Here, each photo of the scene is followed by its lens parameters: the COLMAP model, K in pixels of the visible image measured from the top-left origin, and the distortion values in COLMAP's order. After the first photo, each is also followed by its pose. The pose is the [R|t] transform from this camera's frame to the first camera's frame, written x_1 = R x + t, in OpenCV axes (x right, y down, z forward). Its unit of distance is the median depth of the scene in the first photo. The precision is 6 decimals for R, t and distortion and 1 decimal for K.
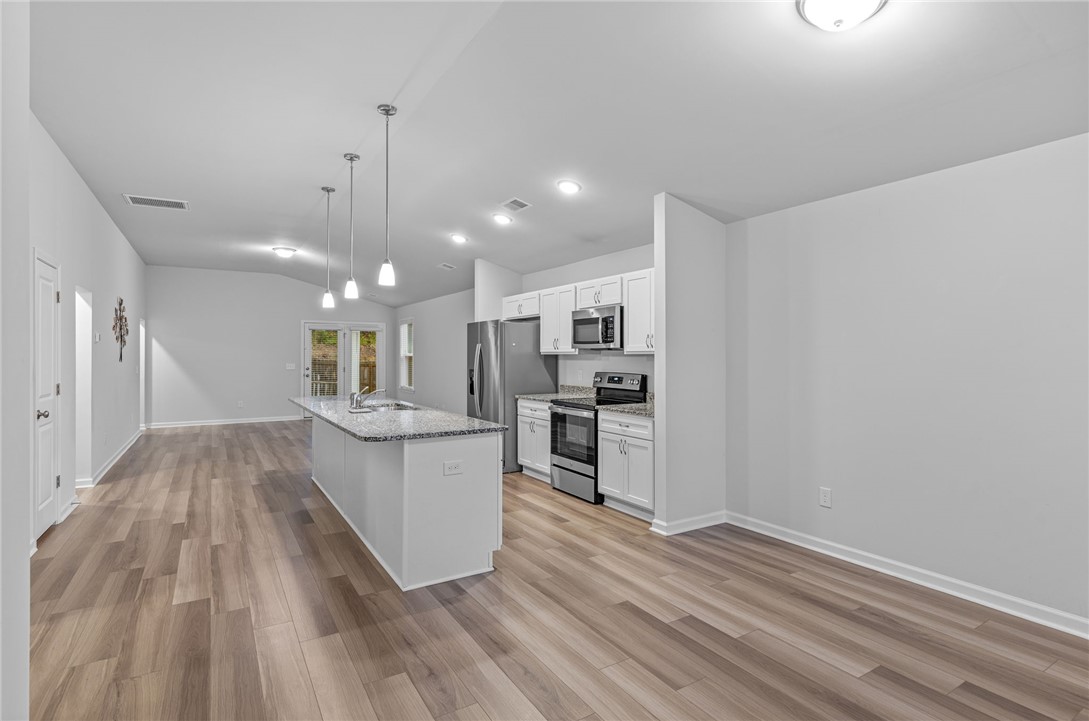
lens RADIAL K [[538.2, 0, 549.6], [0, 538.2, 360.6], [0, 0, 1]] dist [0.000307, 0.001441]
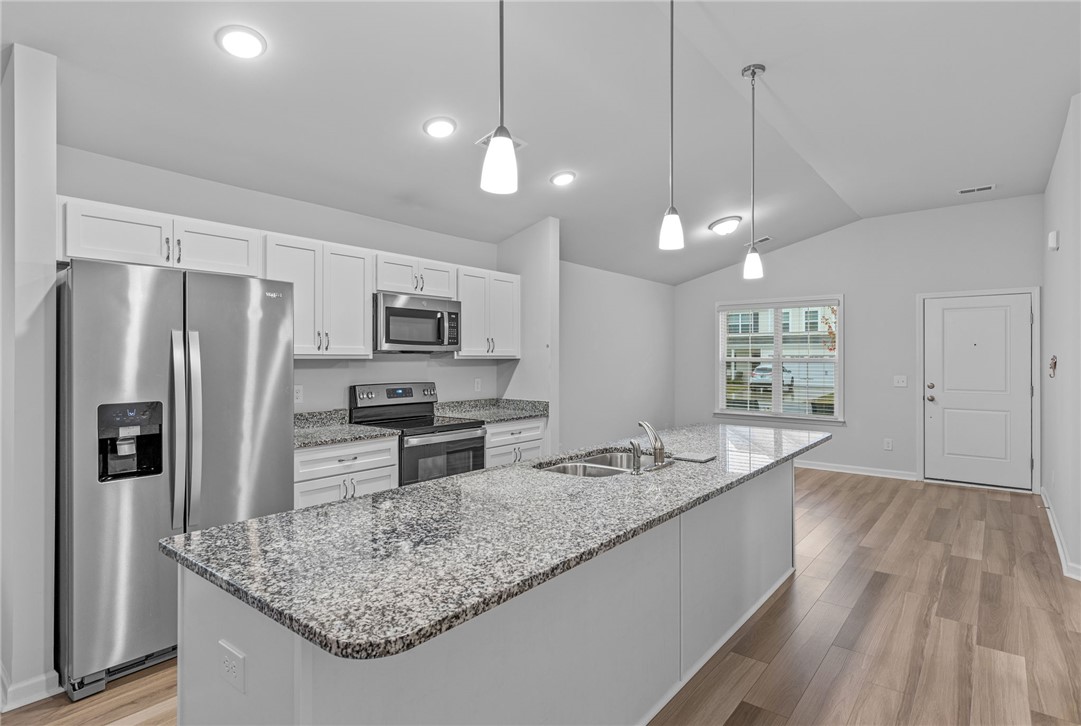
lens RADIAL K [[568.0, 0, 544.7], [0, 568.0, 357.9], [0, 0, 1]] dist [0.016609, -0.000719]
pose [[-0.333863, 0.000730, 0.942621, -0.678146], [0.007882, 0.999967, 0.002018, -0.012620], [-0.942589, 0.008104, -0.333858, 1.045720]]
